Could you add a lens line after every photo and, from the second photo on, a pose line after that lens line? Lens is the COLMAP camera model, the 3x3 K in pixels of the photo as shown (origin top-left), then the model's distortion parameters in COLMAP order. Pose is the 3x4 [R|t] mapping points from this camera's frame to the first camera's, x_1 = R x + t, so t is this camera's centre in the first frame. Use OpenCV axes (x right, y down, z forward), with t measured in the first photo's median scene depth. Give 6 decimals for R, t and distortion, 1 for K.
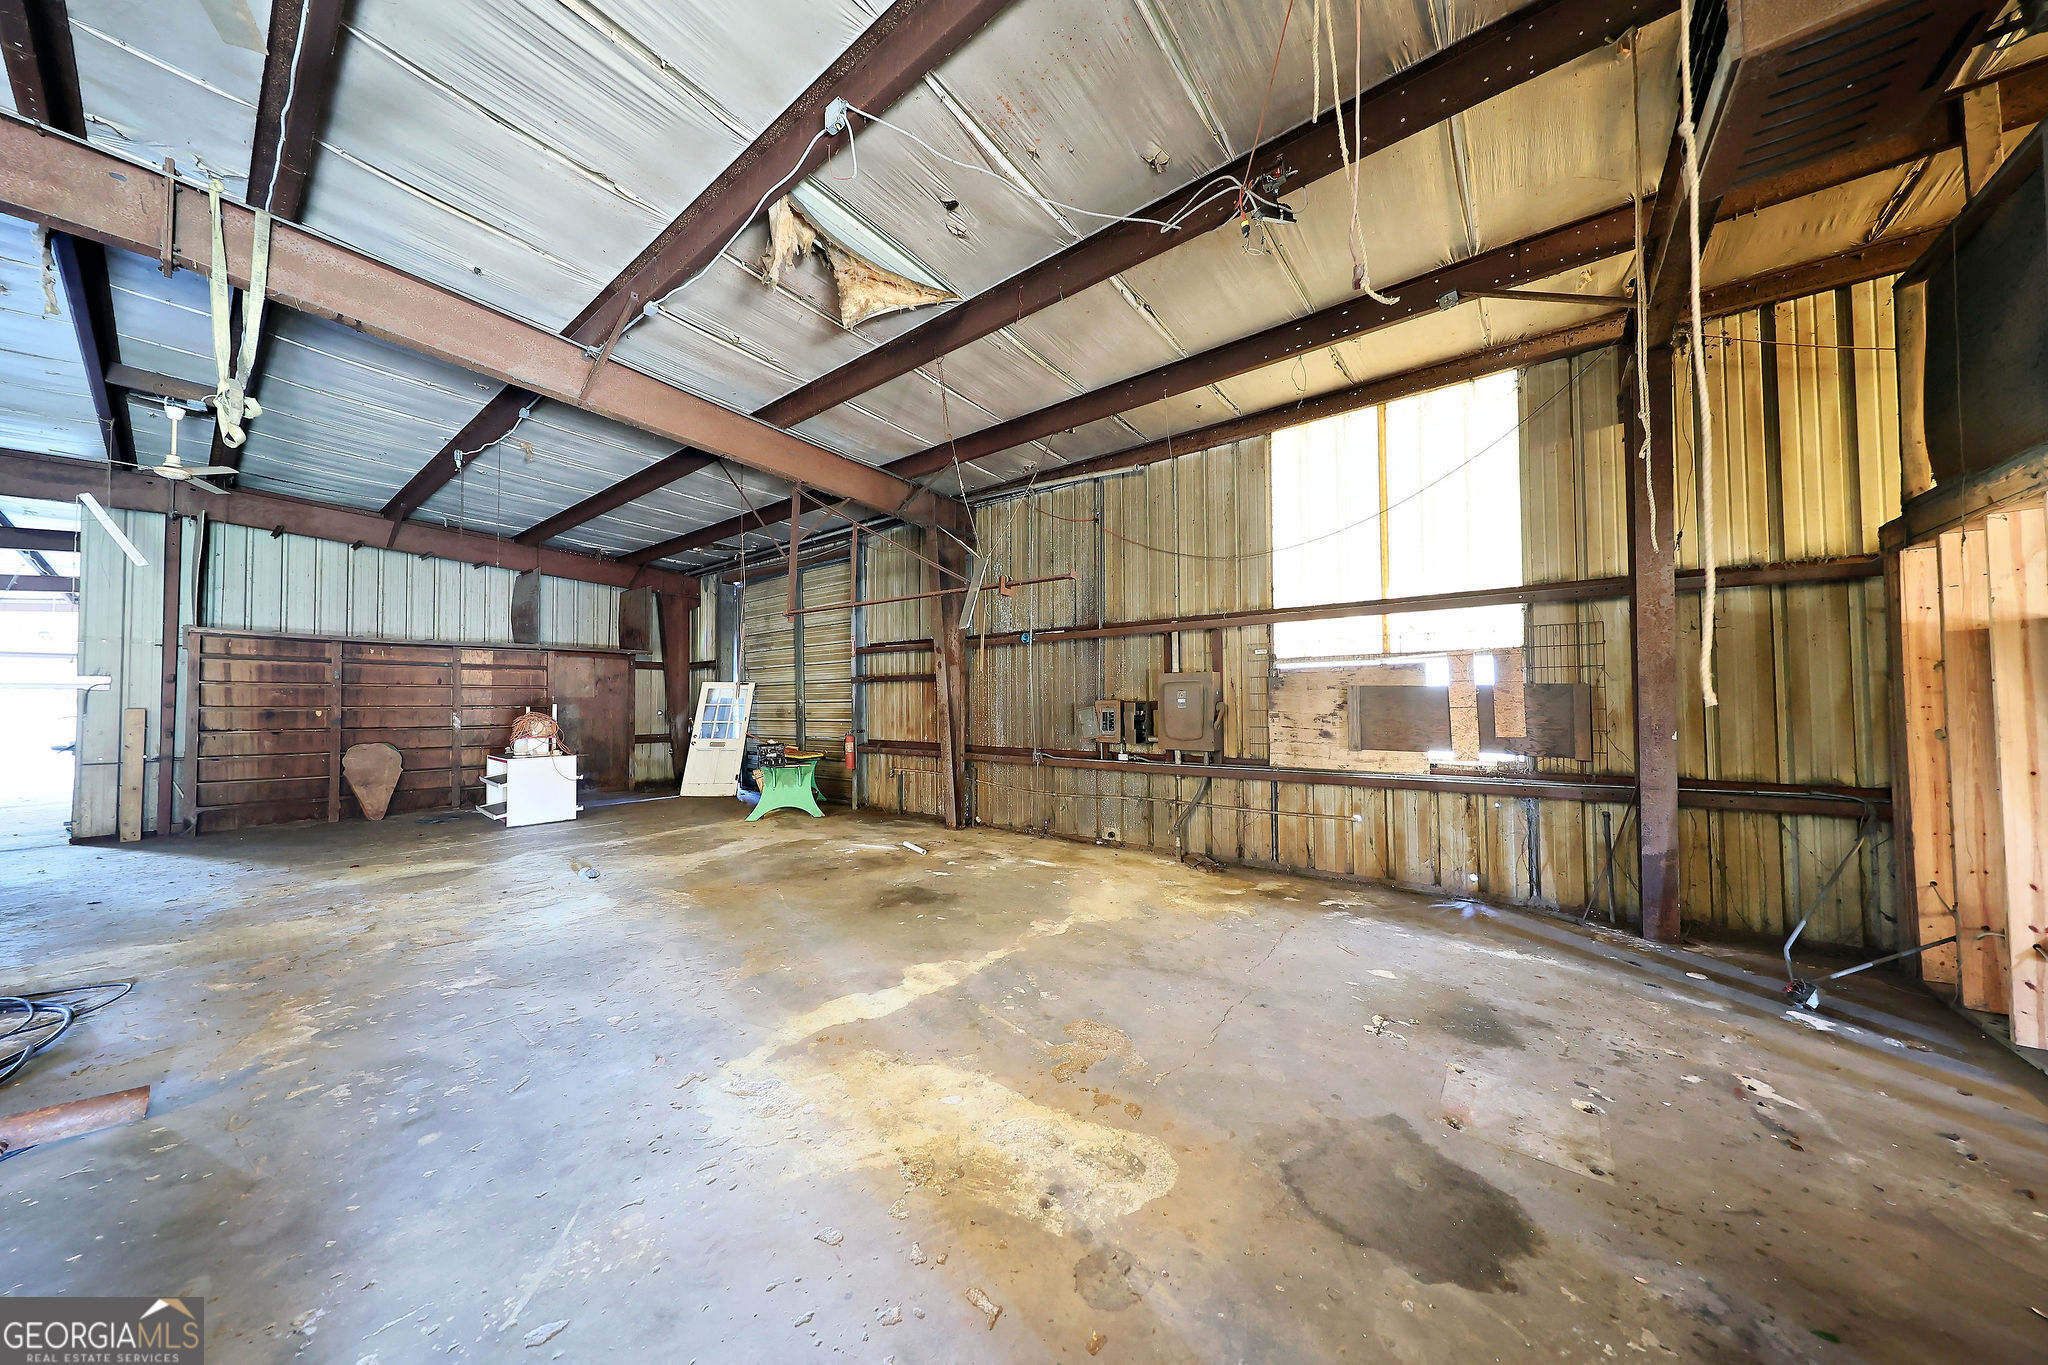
lens RADIAL K [[642.9, 0, 1022.7], [0, 642.9, 693.8], [0, 0, 1]] dist [-0.003064, -0.000036]
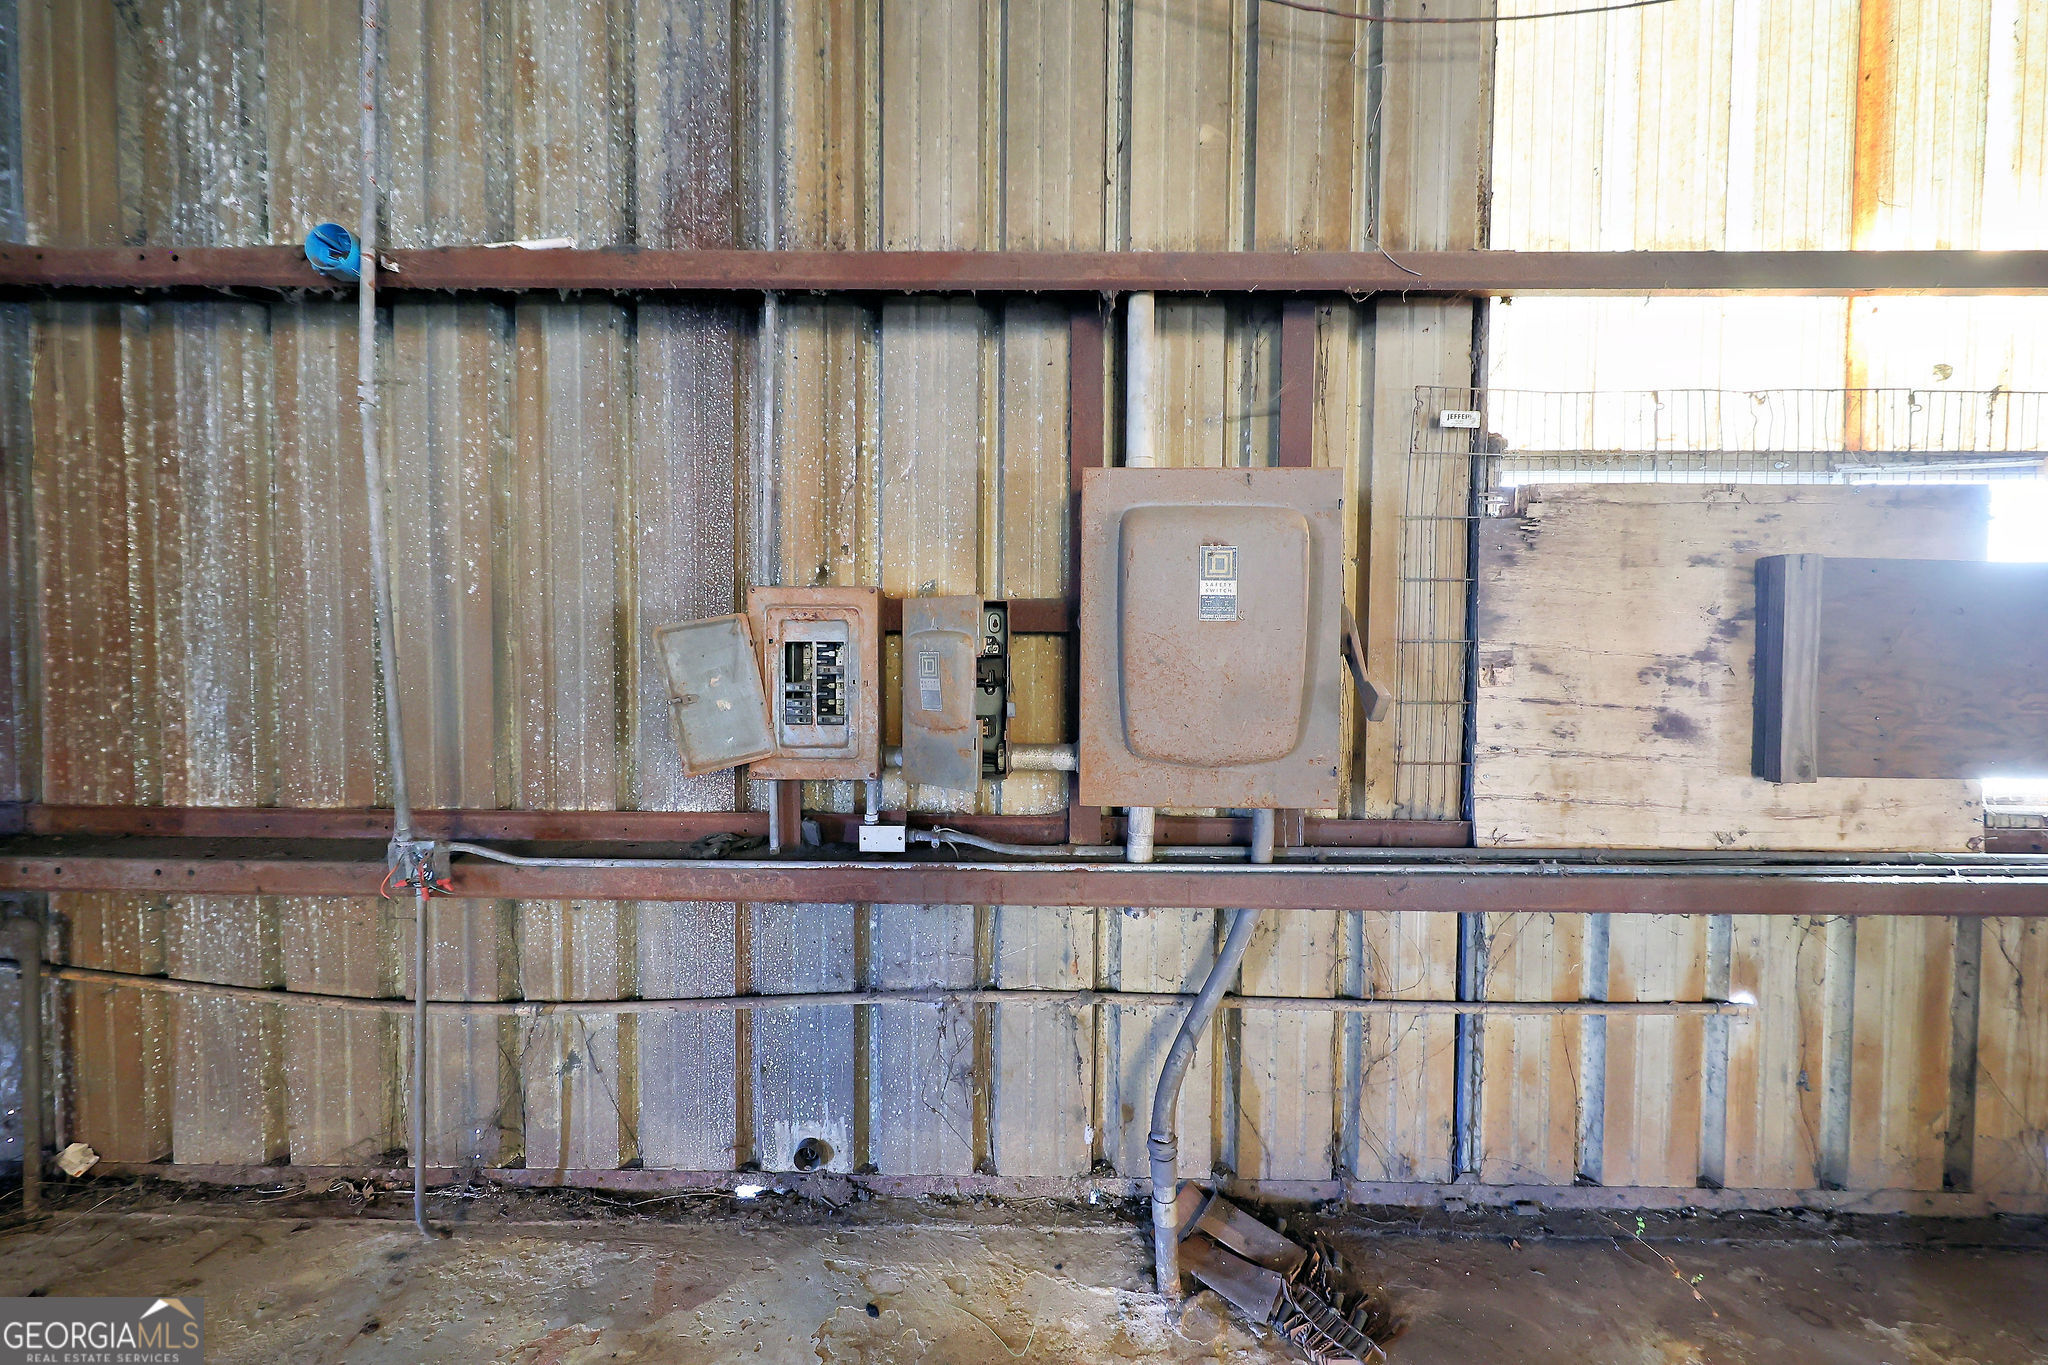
lens RADIAL K [[773.5, 0, 1021.6], [0, 773.5, 695.7], [0, 0, 1]] dist [0.003466, 0.000146]
pose [[0.803768, -0.008703, 0.594879, 0.034520], [-0.021389, 0.998824, 0.043511, 0.036565], [-0.594558, -0.047697, 0.802637, 0.807444]]
